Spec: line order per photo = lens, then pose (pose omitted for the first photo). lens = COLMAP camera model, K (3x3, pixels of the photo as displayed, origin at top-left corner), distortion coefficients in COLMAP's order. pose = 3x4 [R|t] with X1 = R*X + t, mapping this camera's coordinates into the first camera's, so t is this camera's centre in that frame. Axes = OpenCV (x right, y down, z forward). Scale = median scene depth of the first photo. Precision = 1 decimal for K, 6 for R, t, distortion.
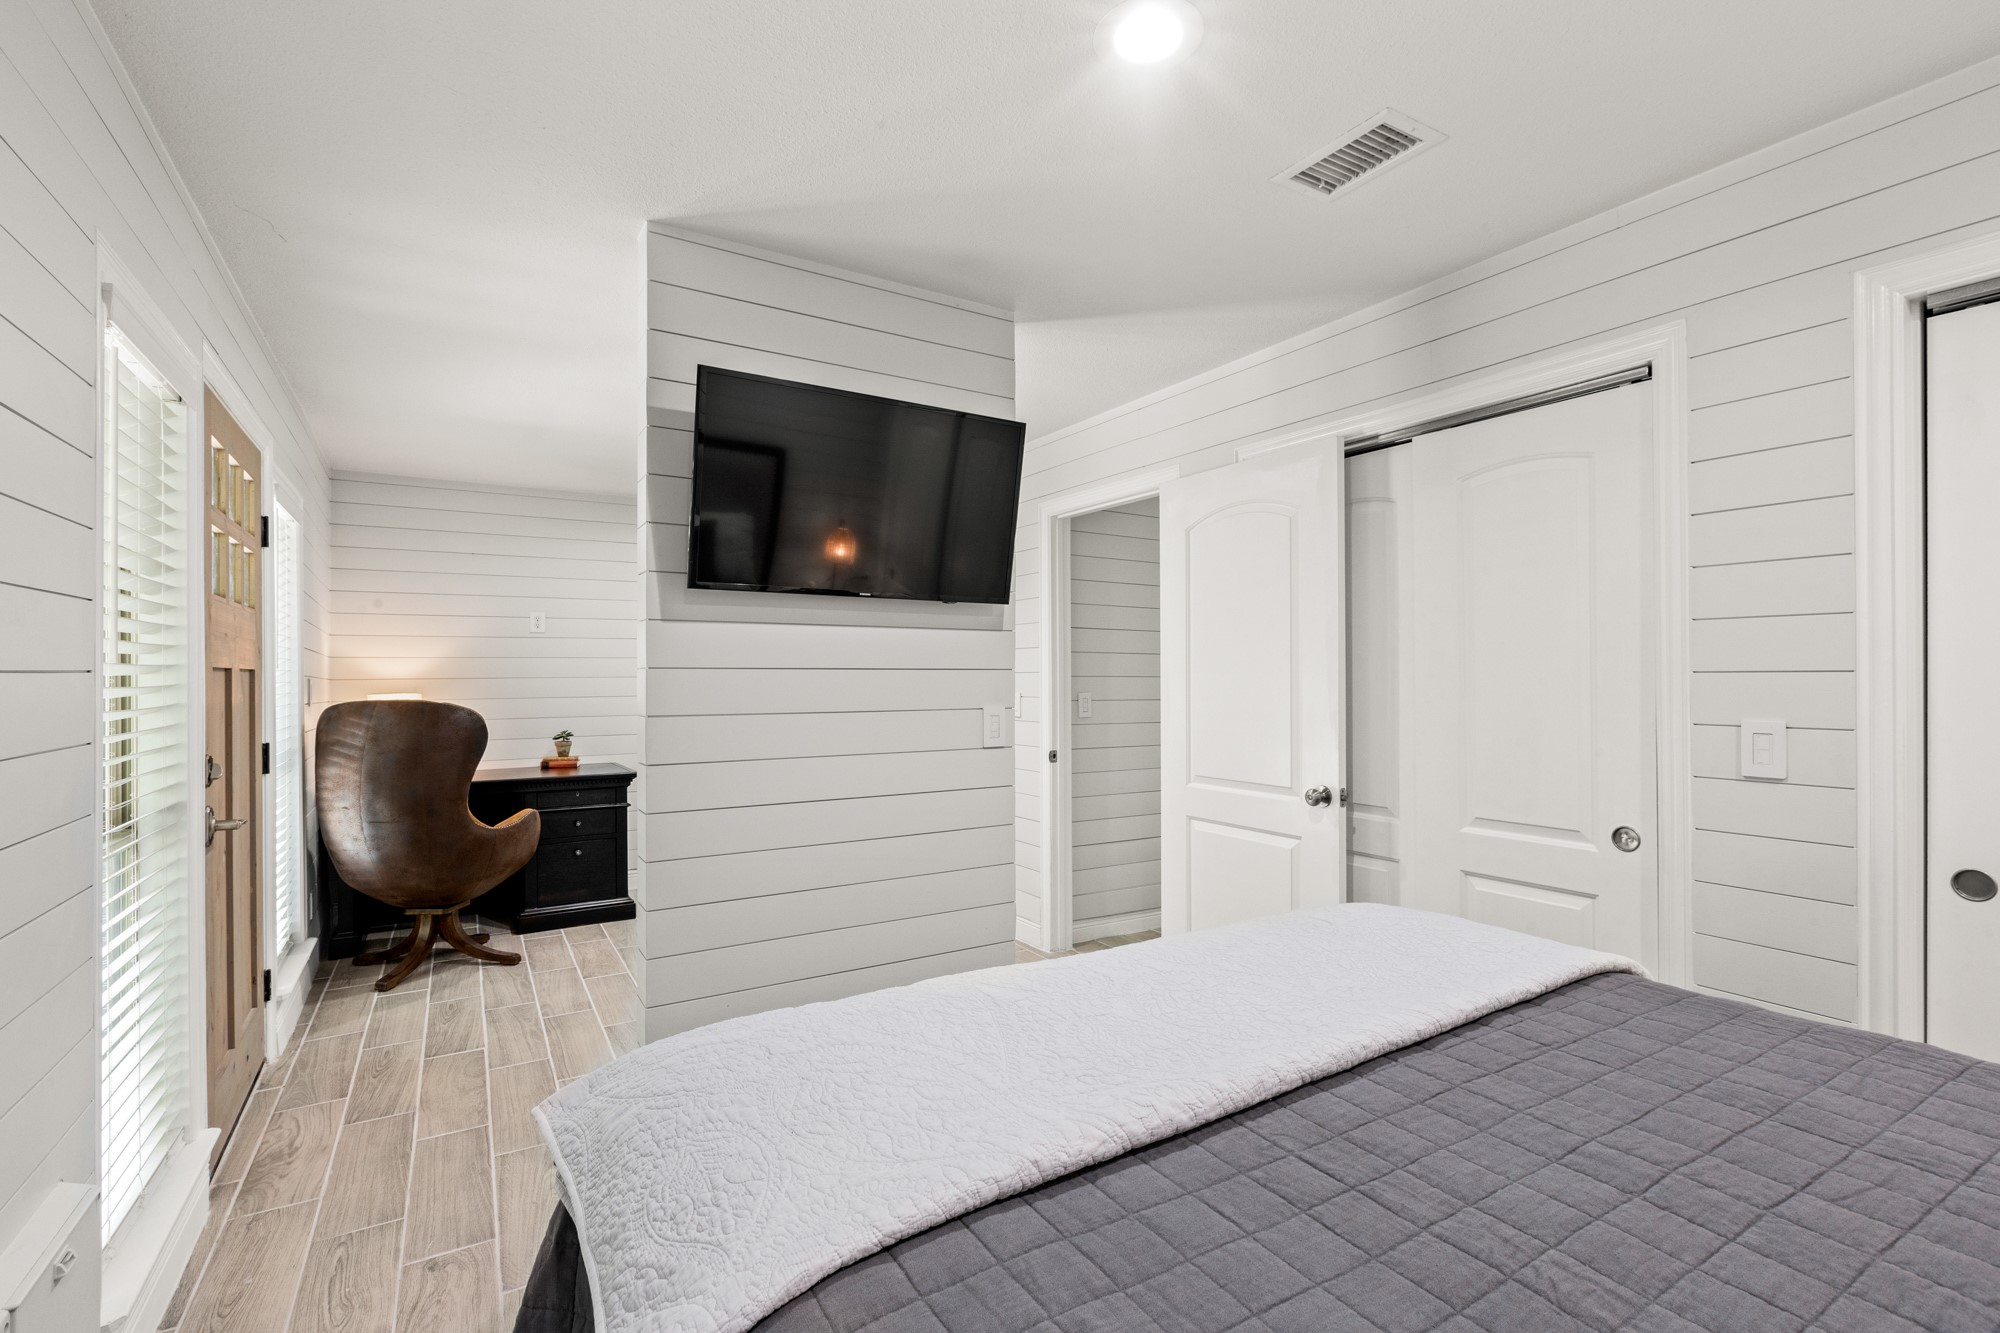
lens RADIAL K [[912.0, 0, 1011.3], [0, 912.0, 665.4], [0, 0, 1]] dist [0.002663, 0.000681]
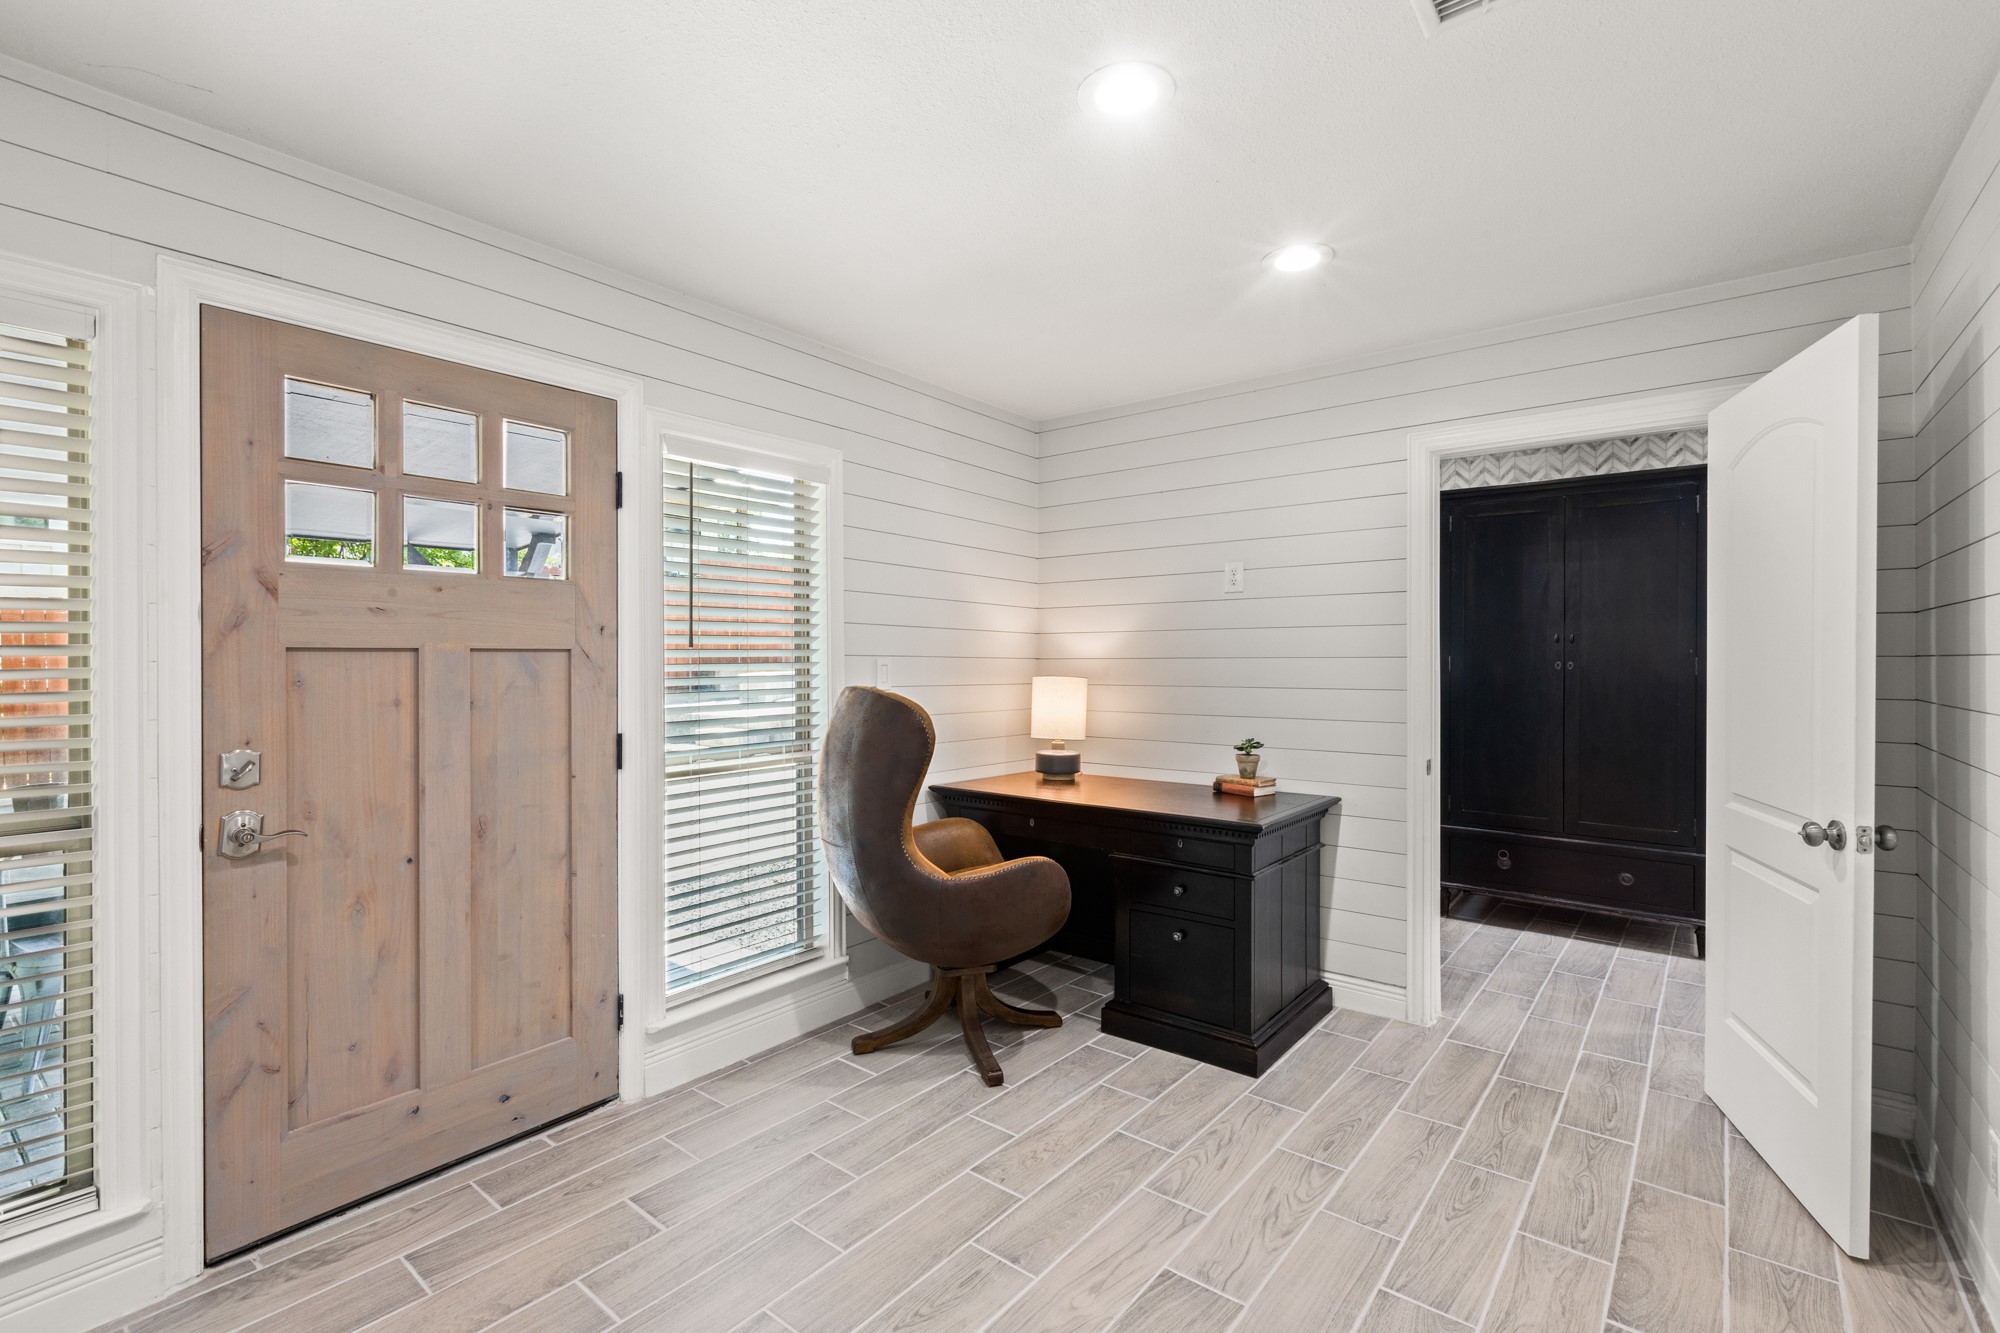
lens RADIAL K [[912.0, 0, 992.1], [0, 912.0, 652.4], [0, 0, 1]] dist [0.002663, 0.000681]
pose [[0.343055, 0.004539, -0.939304, 0.065215], [0.002336, 0.999981, 0.005685, 0.005044], [0.939312, -0.004144, 0.343038, 0.610261]]
